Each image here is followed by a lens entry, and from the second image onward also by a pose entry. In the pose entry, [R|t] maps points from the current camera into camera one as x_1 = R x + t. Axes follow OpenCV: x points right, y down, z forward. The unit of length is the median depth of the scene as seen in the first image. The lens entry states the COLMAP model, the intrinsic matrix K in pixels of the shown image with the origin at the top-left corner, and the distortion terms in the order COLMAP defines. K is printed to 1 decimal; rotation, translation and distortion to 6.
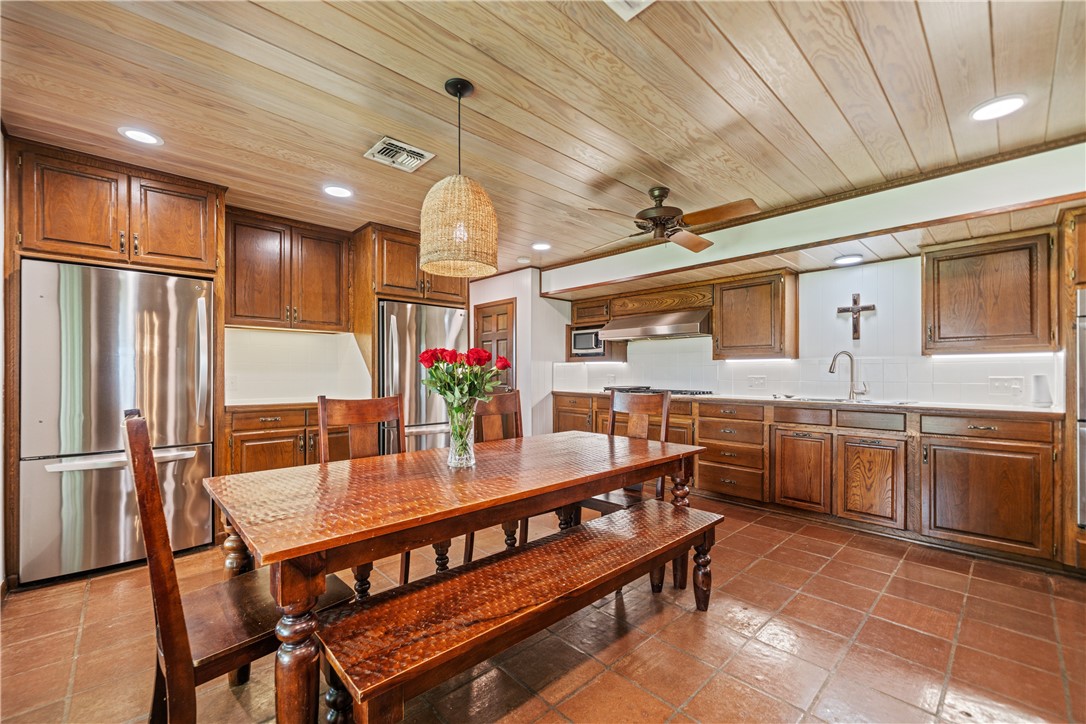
lens RADIAL K [[422.7, 0, 544.9], [0, 422.7, 369.6], [0, 0, 1]] dist [-0.000588, -0.000304]
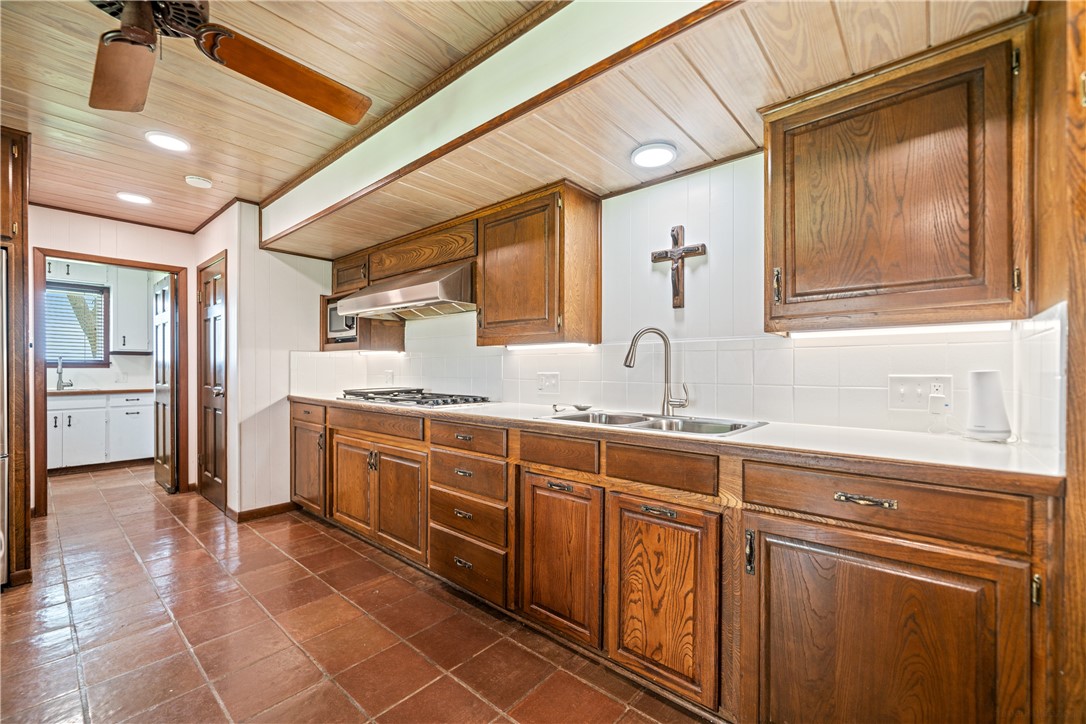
lens RADIAL K [[423.9, 0, 542.2], [0, 423.9, 366.4], [0, 0, 1]] dist [-0.000970, -0.000142]
pose [[0.995226, 0.002265, 0.097567, 0.576207], [-0.002486, 0.999995, 0.002144, 0.006483], [-0.097562, -0.002376, 0.995227, 0.523585]]
